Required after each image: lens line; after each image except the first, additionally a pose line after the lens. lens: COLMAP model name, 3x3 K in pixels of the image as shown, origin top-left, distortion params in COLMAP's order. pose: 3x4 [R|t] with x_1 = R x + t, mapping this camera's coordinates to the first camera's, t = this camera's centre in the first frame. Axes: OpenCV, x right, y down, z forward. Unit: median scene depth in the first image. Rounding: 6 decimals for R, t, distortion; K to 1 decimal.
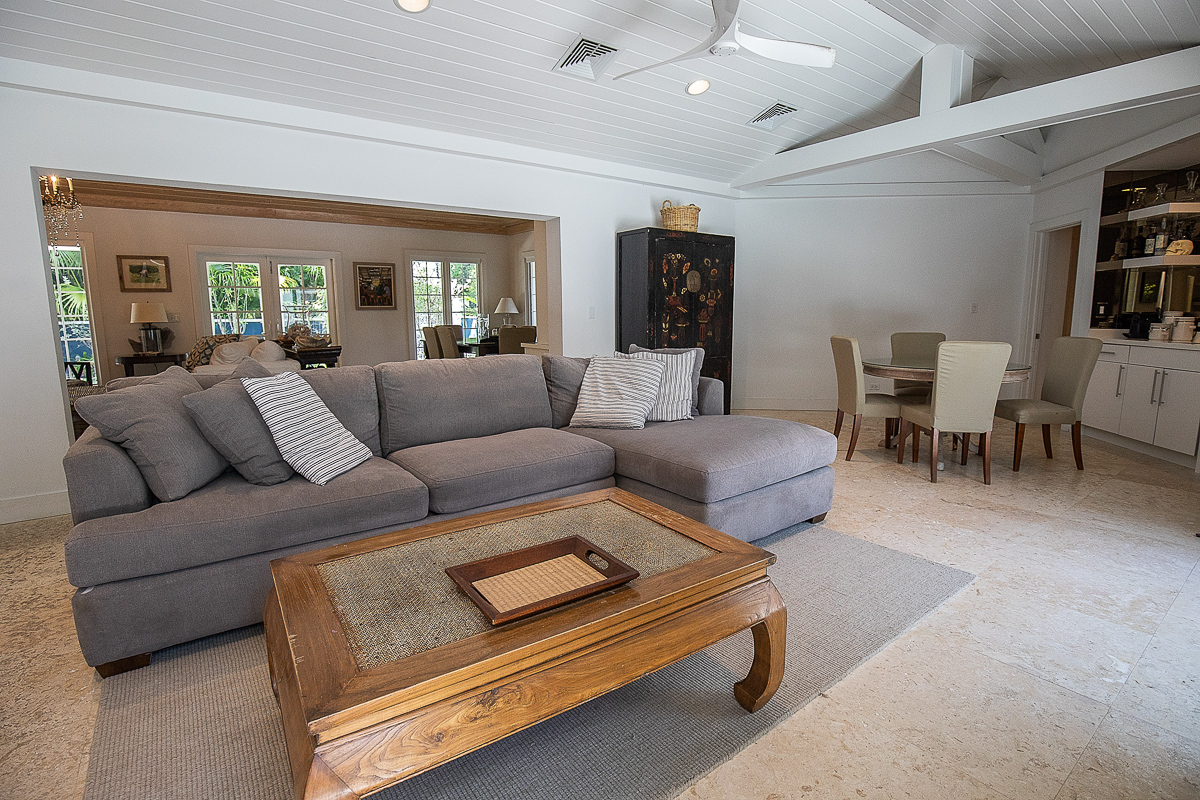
lens RADIAL K [[590.6, 0, 608.7], [0, 590.6, 392.8], [0, 0, 1]] dist [-0.015443, -0.000290]
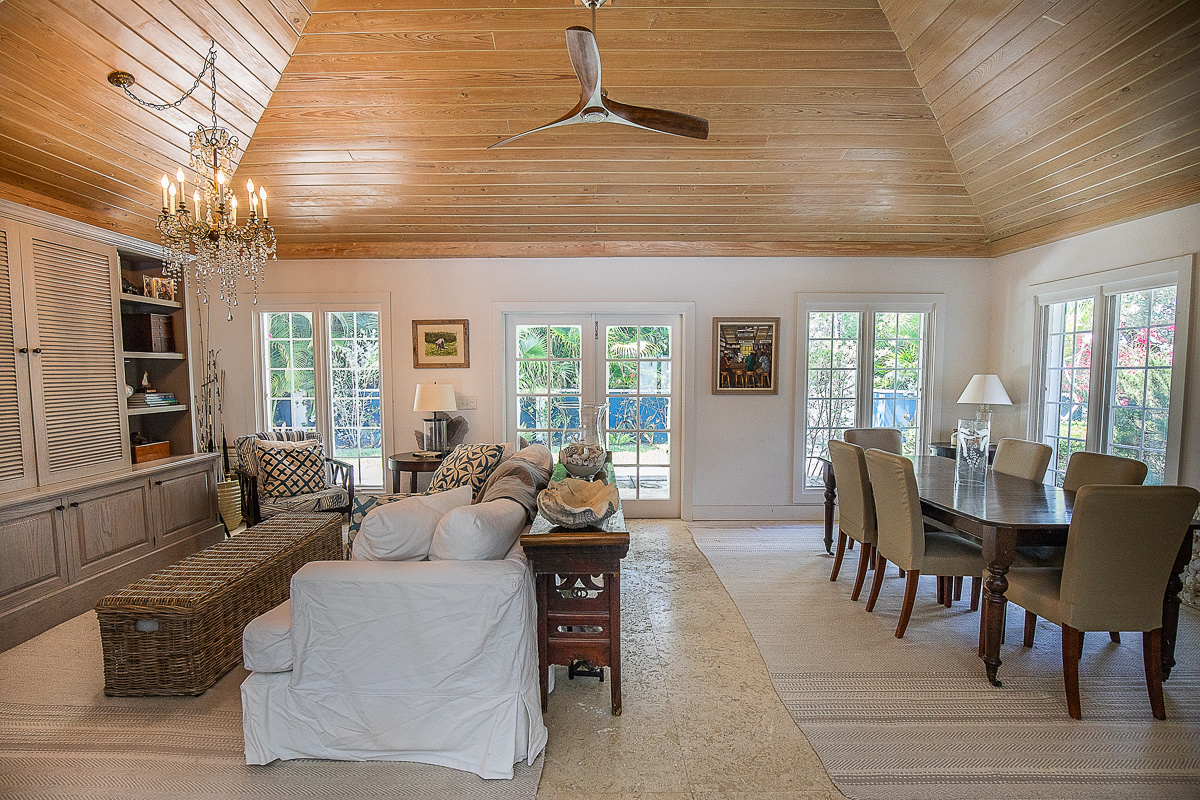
lens RADIAL K [[590.6, 0, 590.6], [0, 590.6, 407.6], [0, 0, 1]] dist [-0.015443, -0.000290]
pose [[0.792379, 0.039959, -0.608719, -0.157382], [-0.090294, 0.994544, -0.052251, -0.085442], [0.603309, 0.096366, 0.791664, 0.447110]]
